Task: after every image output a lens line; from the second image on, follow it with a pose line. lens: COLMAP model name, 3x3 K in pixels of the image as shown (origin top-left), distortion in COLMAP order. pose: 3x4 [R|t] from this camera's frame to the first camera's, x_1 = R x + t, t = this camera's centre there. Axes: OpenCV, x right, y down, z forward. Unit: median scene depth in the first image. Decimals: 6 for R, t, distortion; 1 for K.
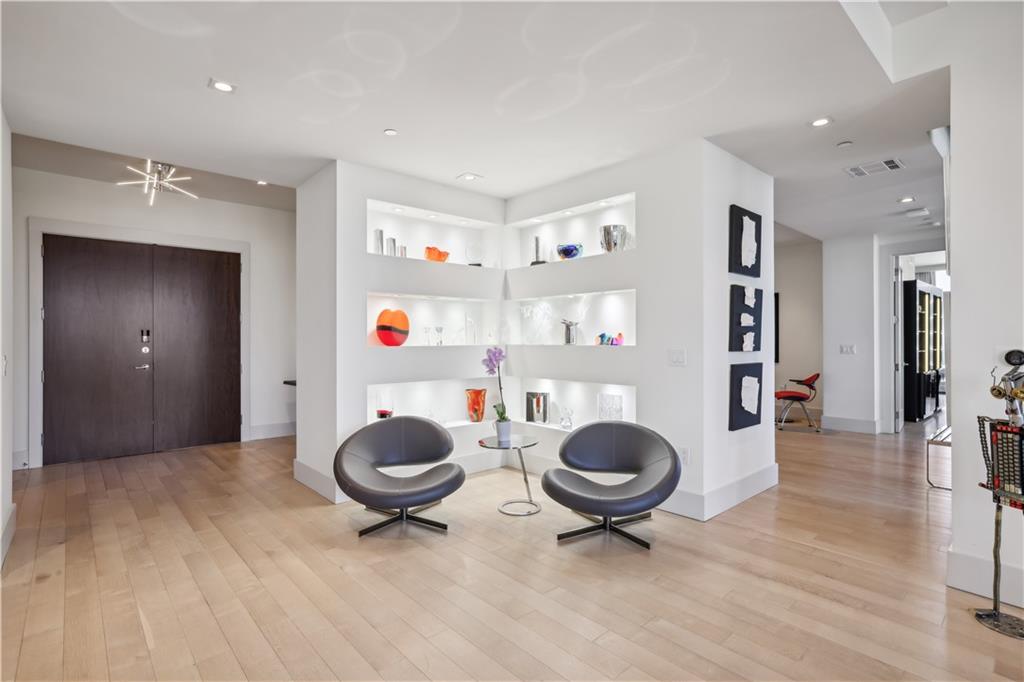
lens RADIAL K [[498.7, 0, 509.5], [0, 498.7, 342.5], [0, 0, 1]] dist [-0.002858, -0.000596]
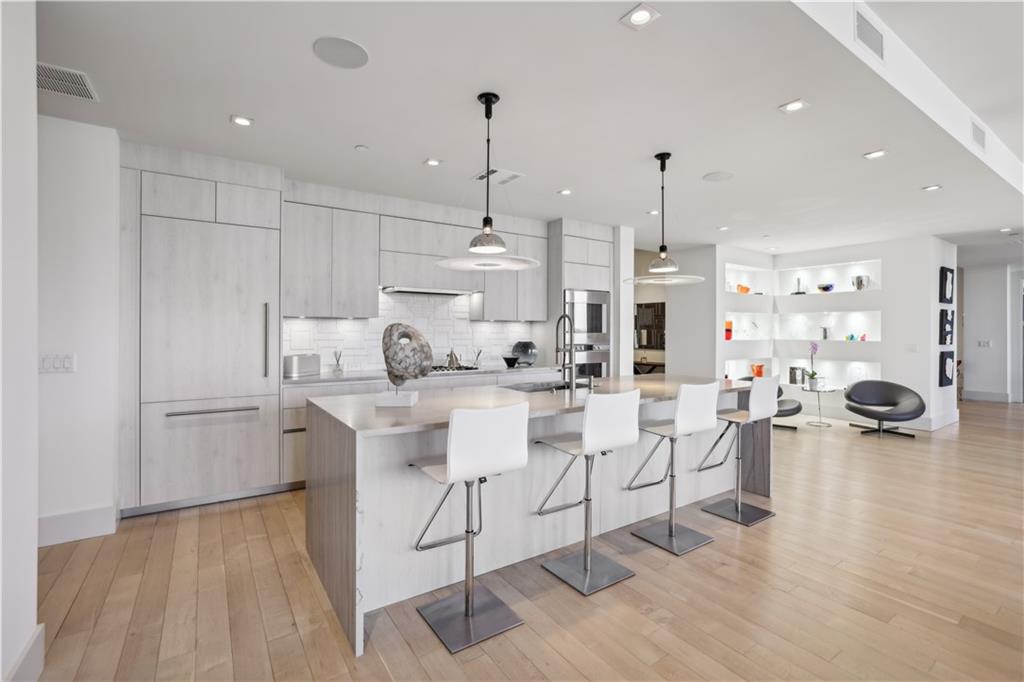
lens RADIAL K [[457.6, 0, 510.5], [0, 457.6, 335.8], [0, 0, 1]] dist [-0.025172, 0.013760]
pose [[0.989855, 0.006425, -0.141938, -0.764270], [-0.005934, 0.999975, 0.003883, -0.010692], [0.141959, -0.003001, 0.989868, -0.763856]]
